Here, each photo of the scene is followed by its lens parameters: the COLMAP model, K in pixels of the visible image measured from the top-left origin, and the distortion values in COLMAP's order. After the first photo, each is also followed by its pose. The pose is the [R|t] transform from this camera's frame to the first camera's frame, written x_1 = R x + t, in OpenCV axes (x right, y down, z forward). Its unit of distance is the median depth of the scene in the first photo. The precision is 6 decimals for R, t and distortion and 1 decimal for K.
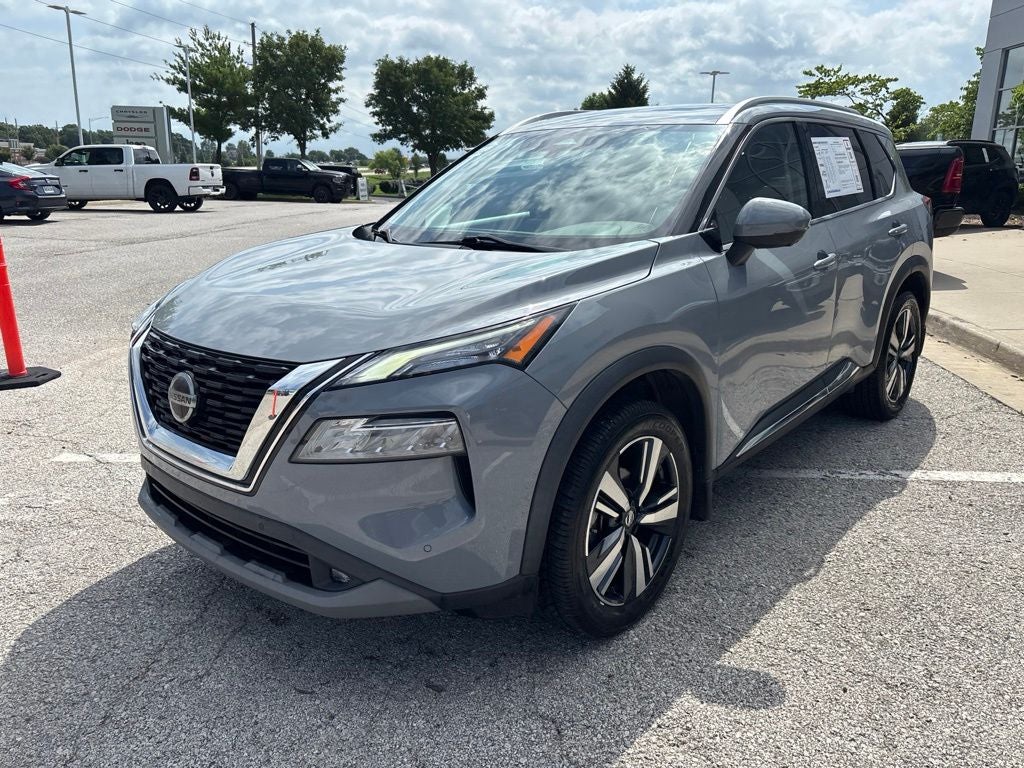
lens RADIAL K [[770.7, 0, 510.1], [0, 770.7, 372.4], [0, 0, 1]] dist [0.045379, -0.055199]
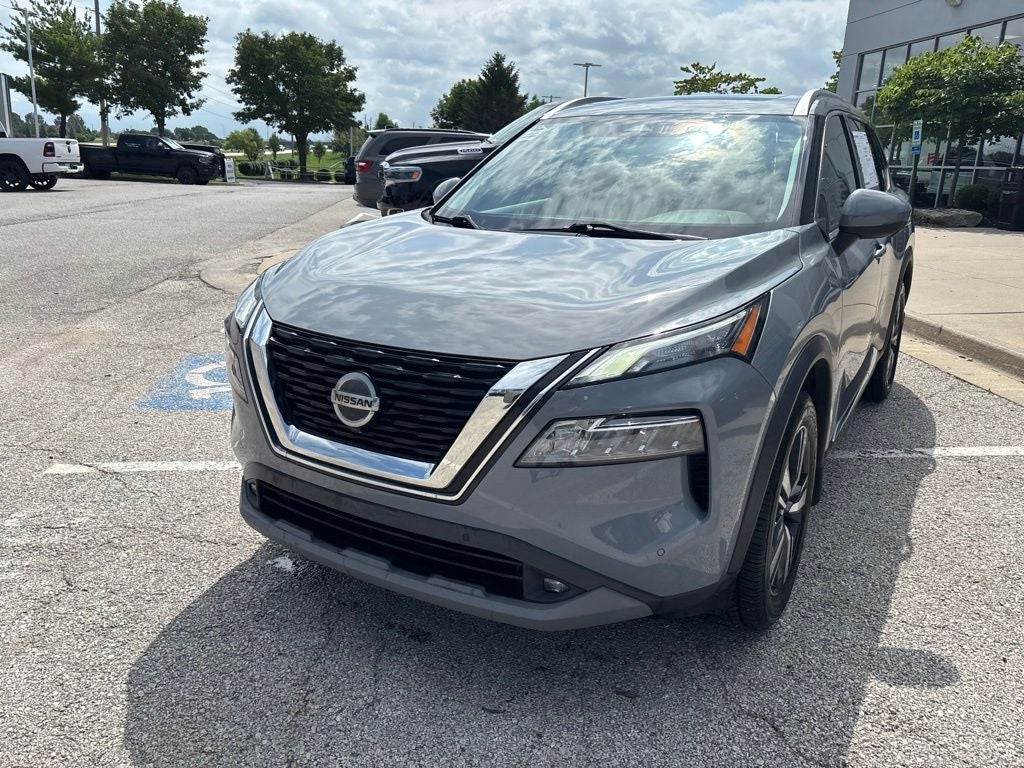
lens RADIAL K [[764.1, 0, 510.1], [0, 764.1, 378.4], [0, 0, 1]] dist [0.067724, -0.086082]
pose [[0.985372, -0.022670, 0.168902, -0.033423], [0.018528, 0.999489, 0.026059, -0.001075], [-0.169407, -0.022549, 0.985288, 0.007661]]
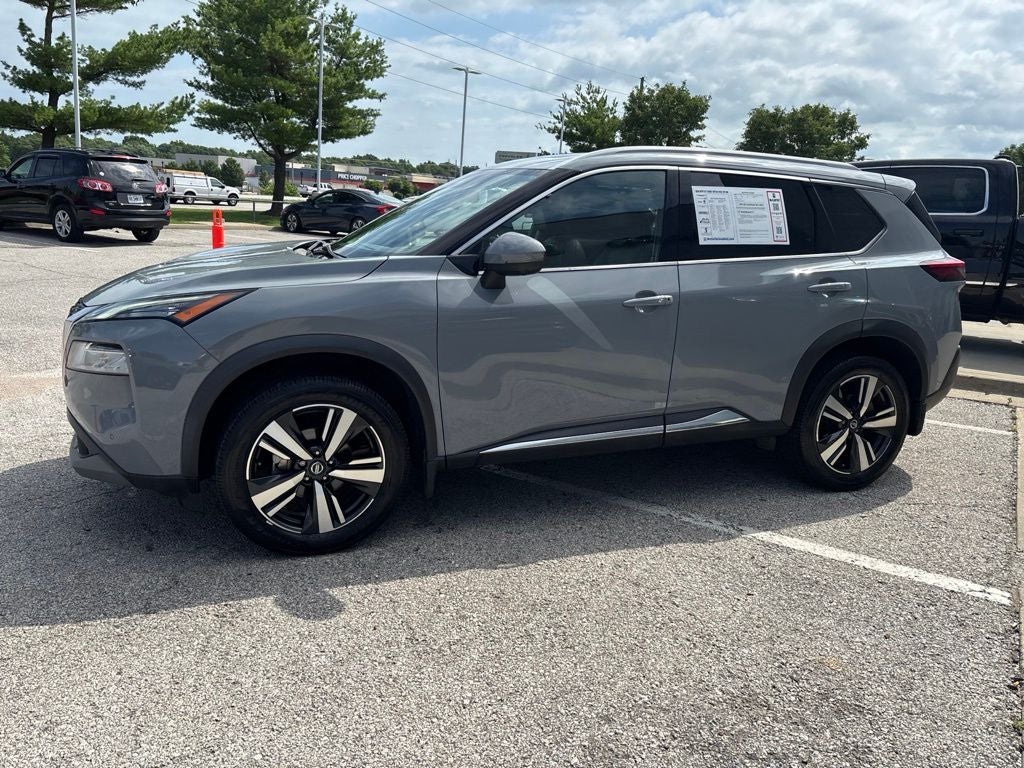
lens RADIAL K [[770.0, 0, 510.5], [0, 770.0, 368.0], [0, 0, 1]] dist [0.038751, -0.049159]
pose [[0.887846, 0.141737, -0.437768, 0.090850], [-0.168083, 0.985532, -0.021804, 0.000177], [0.428344, 0.092940, 0.898823, -0.001815]]
